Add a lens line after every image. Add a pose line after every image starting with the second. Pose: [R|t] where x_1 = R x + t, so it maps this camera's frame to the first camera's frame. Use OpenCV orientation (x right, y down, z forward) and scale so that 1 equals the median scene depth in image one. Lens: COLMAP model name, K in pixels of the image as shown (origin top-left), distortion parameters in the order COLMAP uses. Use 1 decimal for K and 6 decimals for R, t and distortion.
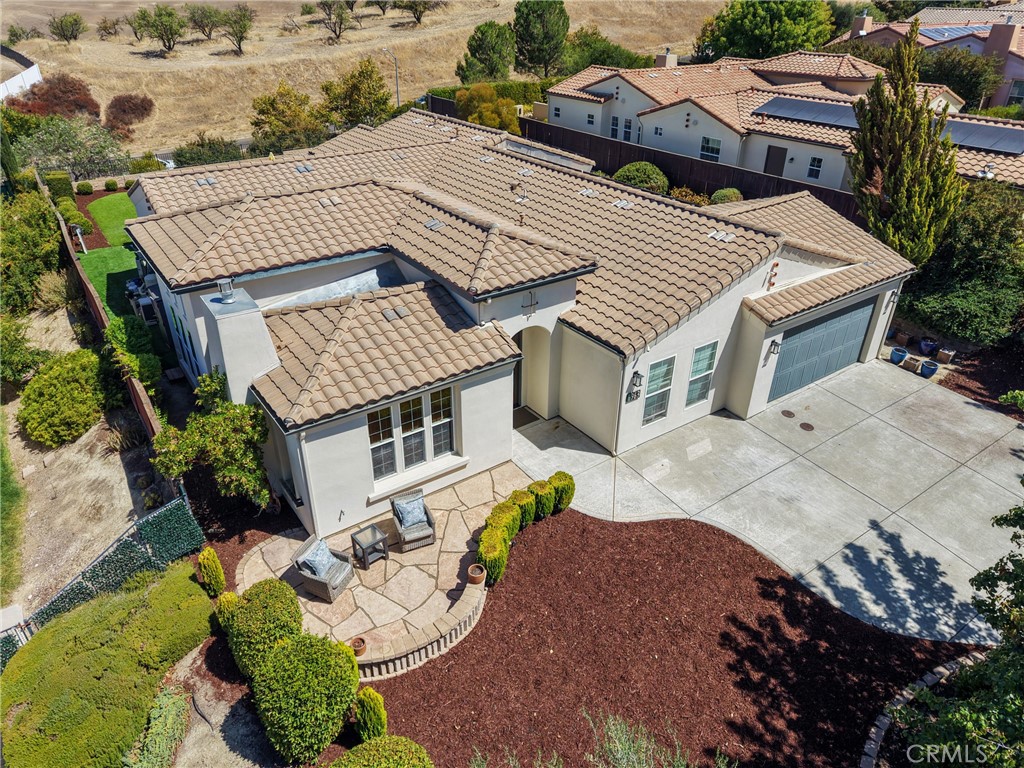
lens RADIAL K [[679.2, 0, 512.7], [0, 679.2, 388.8], [0, 0, 1]] dist [0.058436, -0.072081]
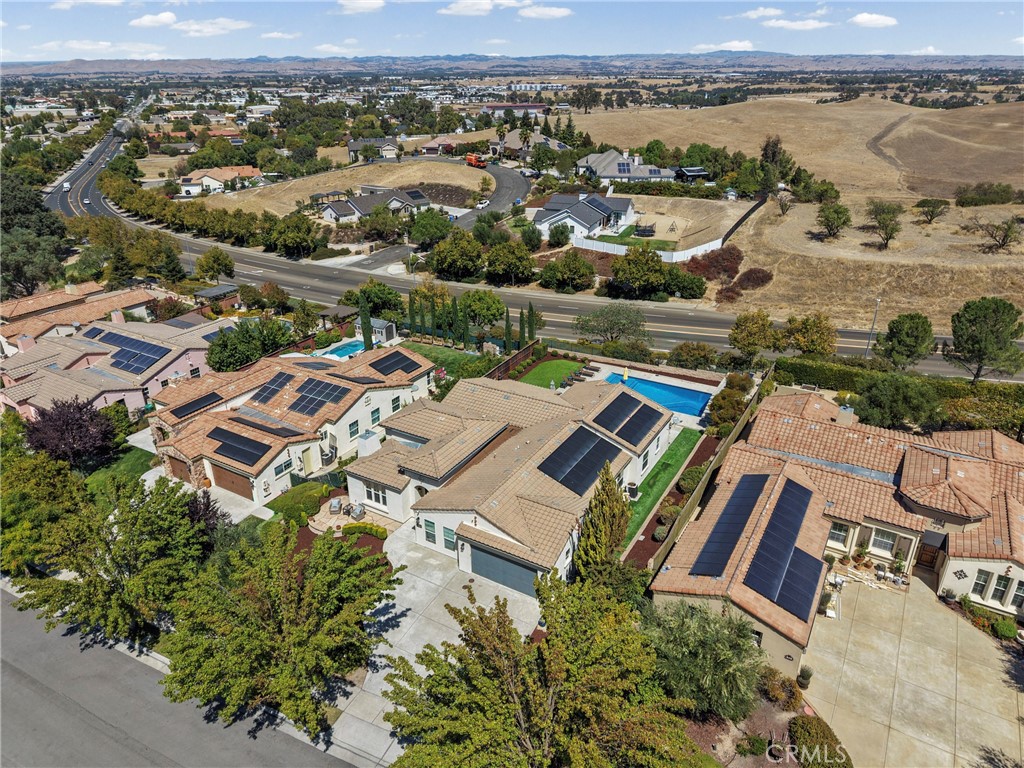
lens RADIAL K [[679.2, 0, 512.7], [0, 679.2, 388.8], [0, 0, 1]] dist [0.058436, -0.072081]
pose [[0.405318, 0.377872, -0.832424, 2.326575], [-0.451056, 0.874681, 0.177430, -1.093766], [0.795152, 0.303555, 0.524965, -0.314591]]
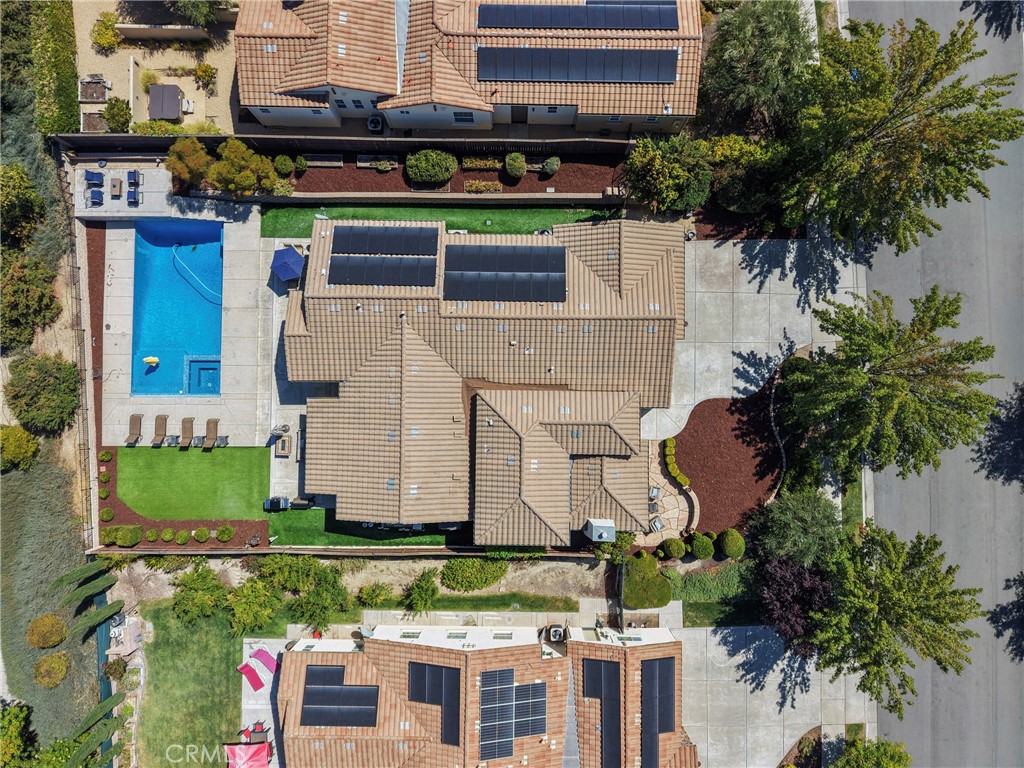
lens RADIAL K [[679.2, 0, 512.7], [0, 679.2, 388.8], [0, 0, 1]] dist [0.058436, -0.072081]
pose [[0.587033, -0.809546, 0.005369, -0.128863], [0.414404, 0.306184, 0.857042, -2.305533], [-0.695458, -0.500886, 0.515219, 0.089282]]
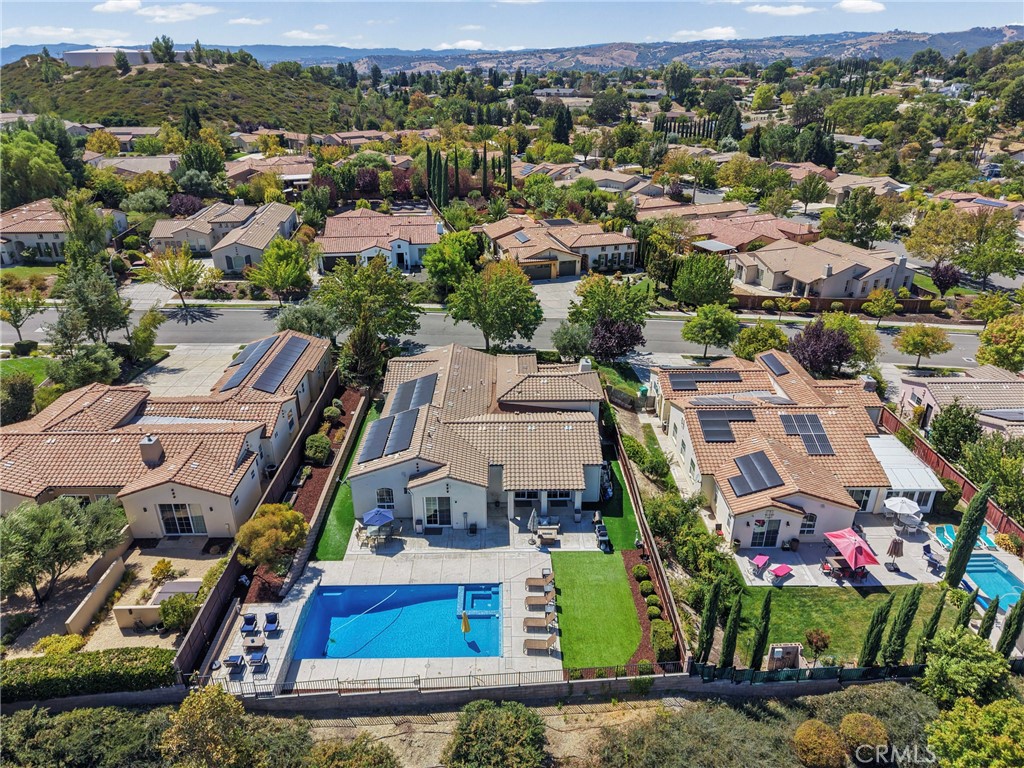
lens RADIAL K [[679.2, 0, 512.7], [0, 679.2, 388.8], [0, 0, 1]] dist [0.058436, -0.072081]
pose [[-0.821379, -0.263030, 0.506114, -1.845826], [0.274743, 0.595153, 0.755188, -2.809154], [-0.499853, 0.759347, -0.416581, 2.587779]]
